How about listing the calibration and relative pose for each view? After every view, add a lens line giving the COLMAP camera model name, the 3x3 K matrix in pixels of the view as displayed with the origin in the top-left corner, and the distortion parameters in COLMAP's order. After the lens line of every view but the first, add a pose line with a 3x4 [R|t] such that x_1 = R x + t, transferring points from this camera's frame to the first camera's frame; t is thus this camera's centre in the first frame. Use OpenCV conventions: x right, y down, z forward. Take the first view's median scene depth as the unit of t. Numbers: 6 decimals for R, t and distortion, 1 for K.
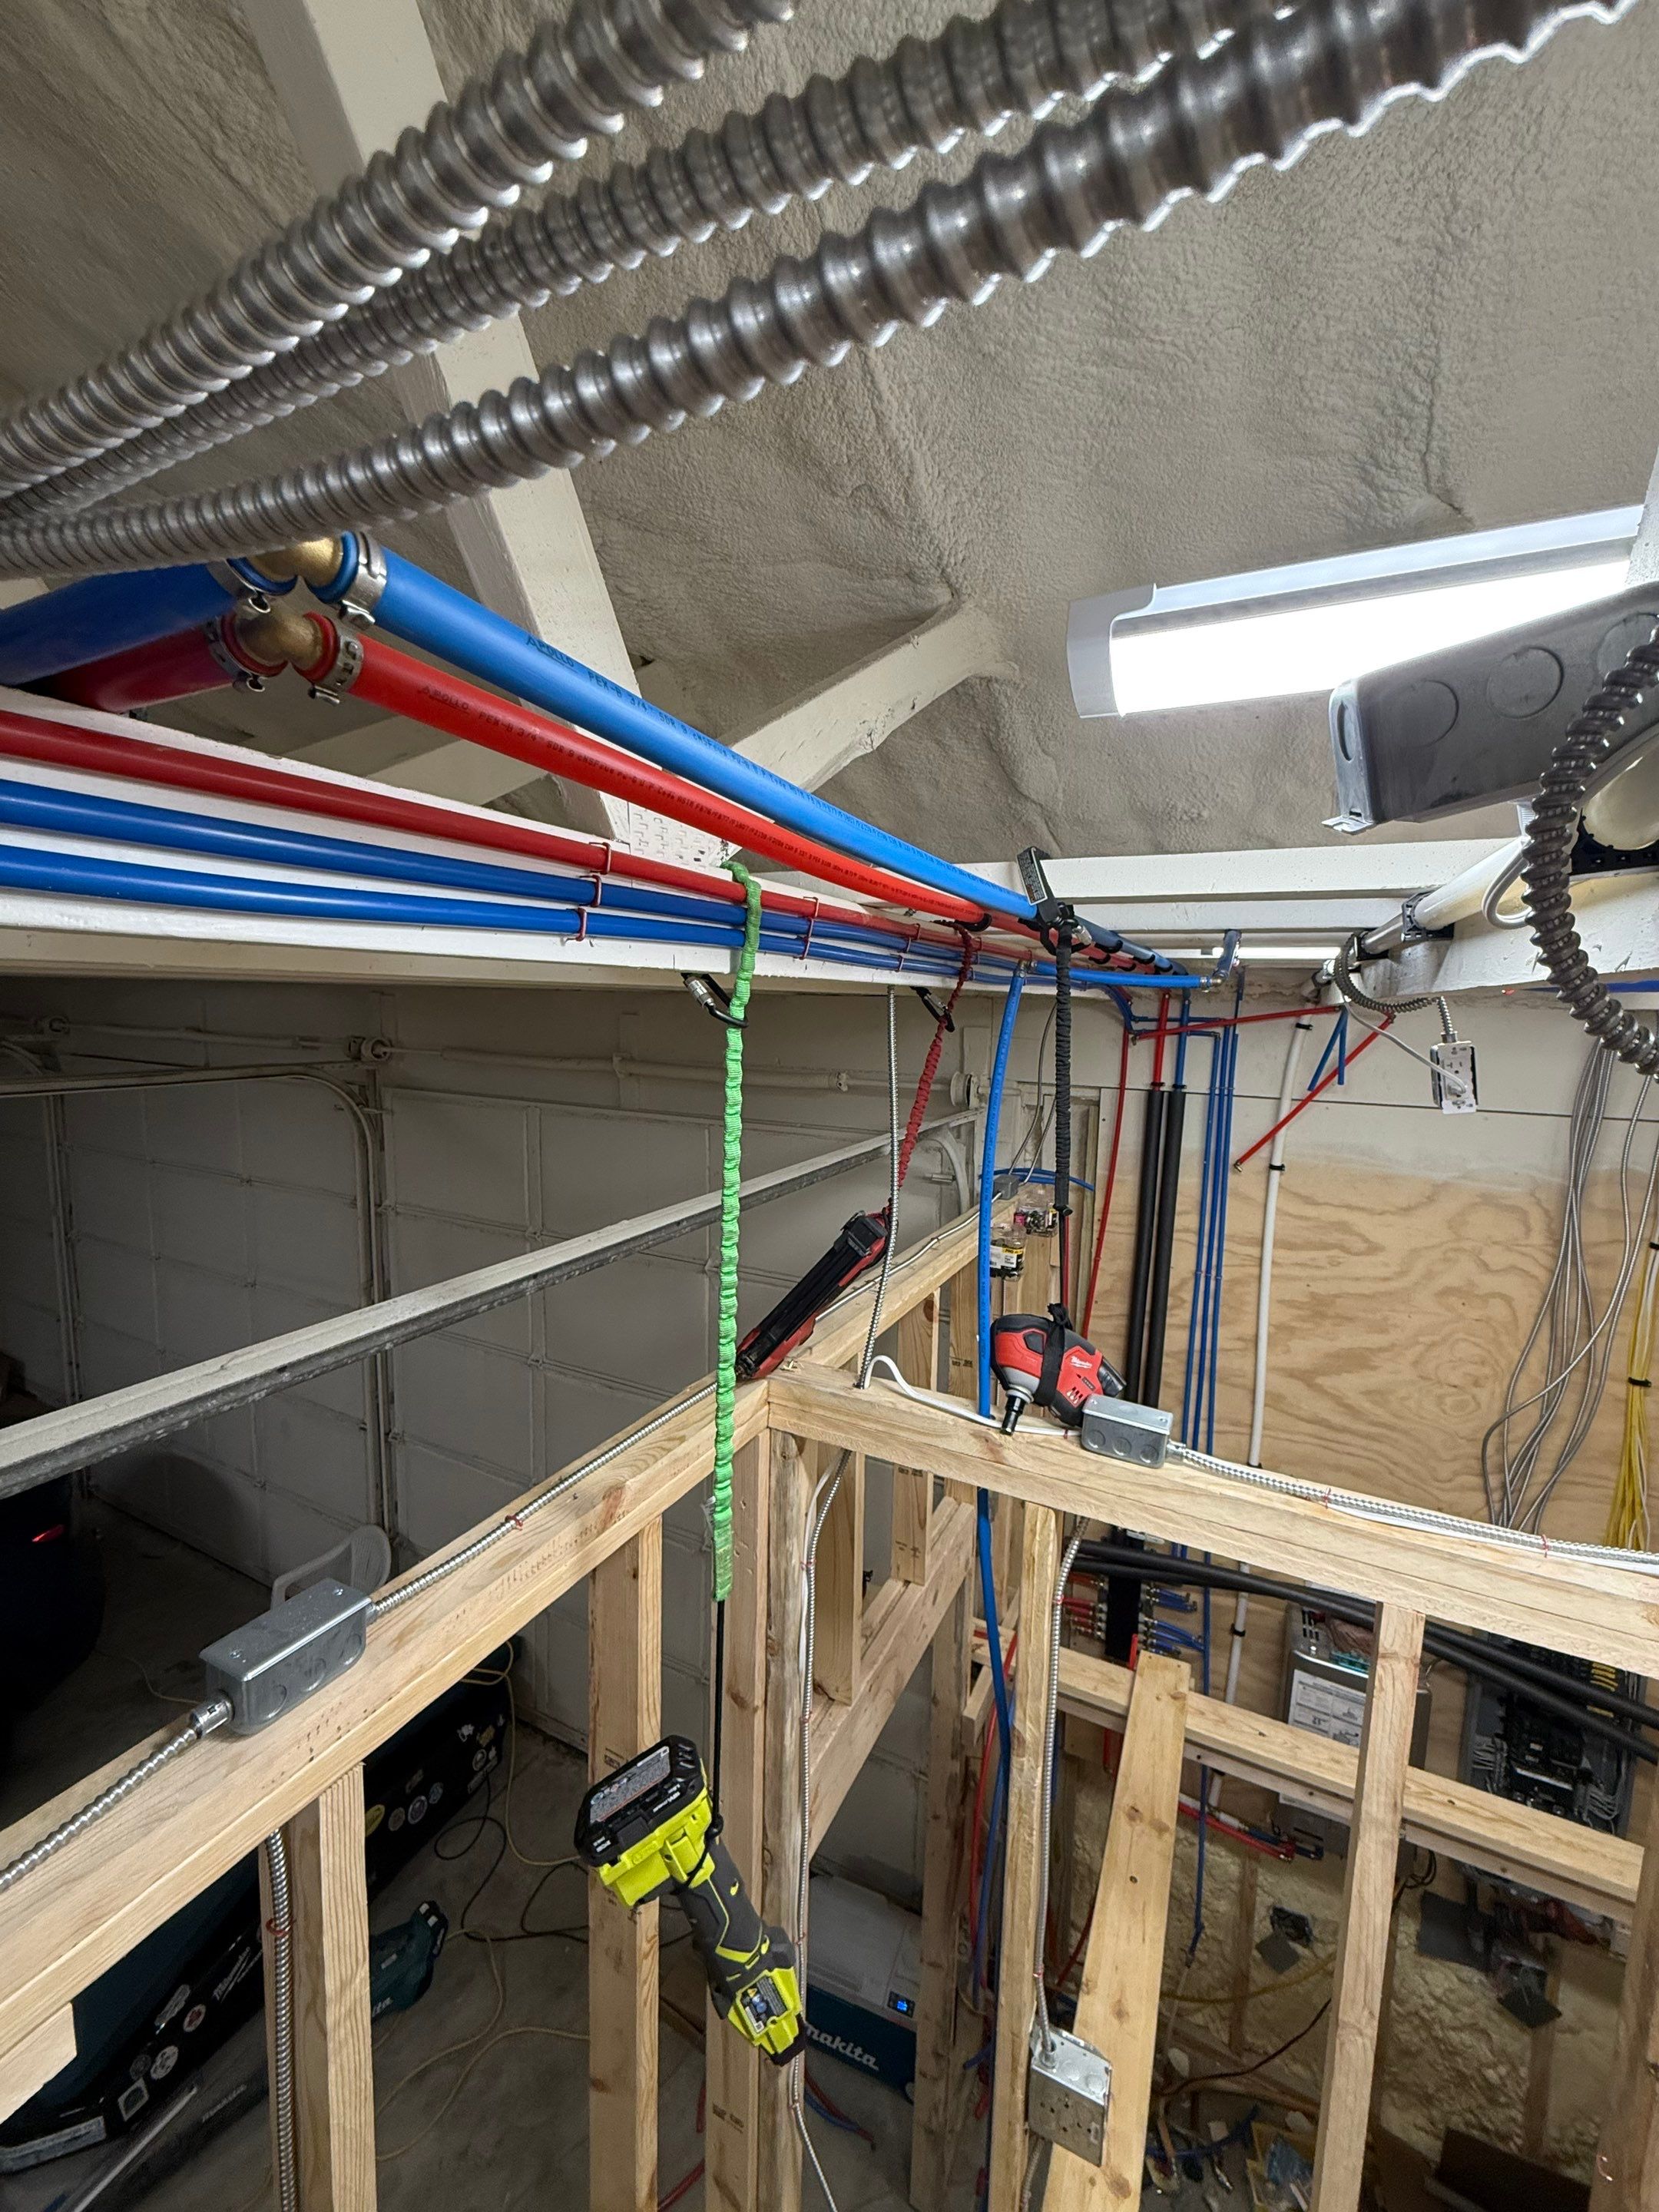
lens RADIAL K [[876.1, 0, 832.3], [0, 876.1, 1102.9], [0, 0, 1]] dist [0.000235, -0.000341]
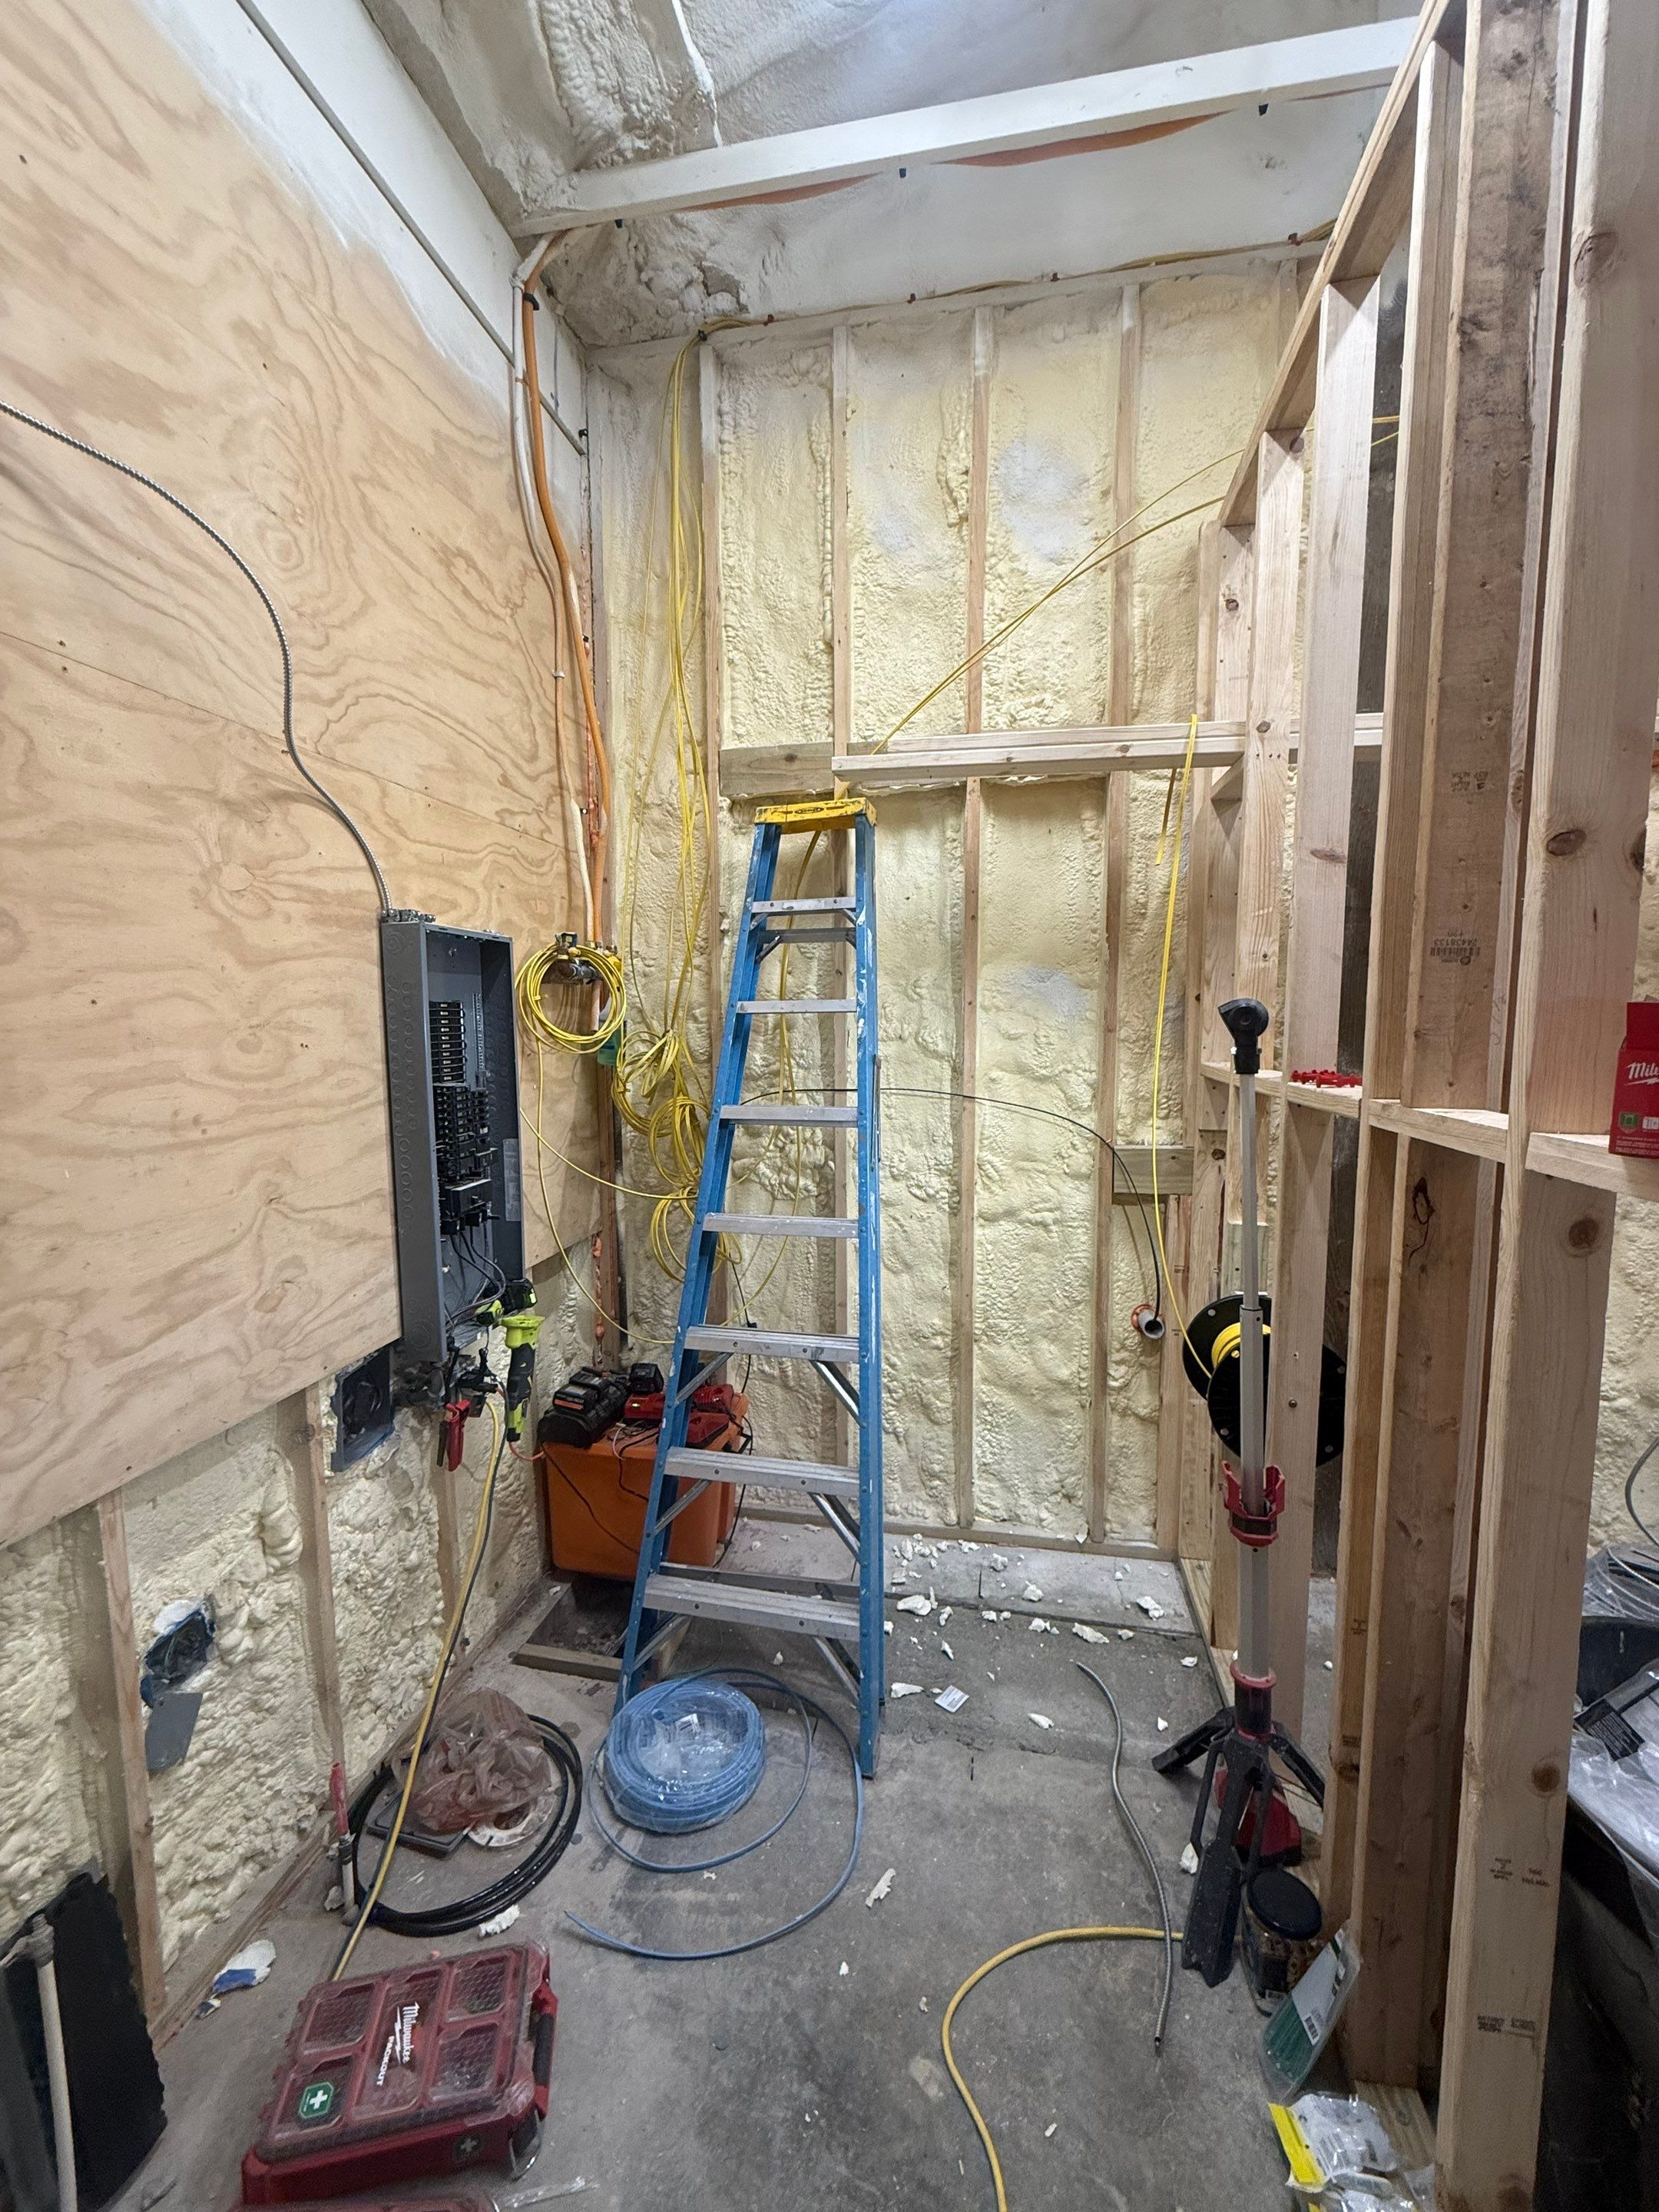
lens RADIAL K [[876.1, 0, 830.4], [0, 876.1, 1103.2], [0, 0, 1]] dist [0.000235, -0.000341]
pose [[-0.265355, -0.115210, 0.957243, -0.030364], [0.101641, 0.983960, 0.146601, 0.645793], [-0.958778, 0.136196, -0.249389, 0.790440]]
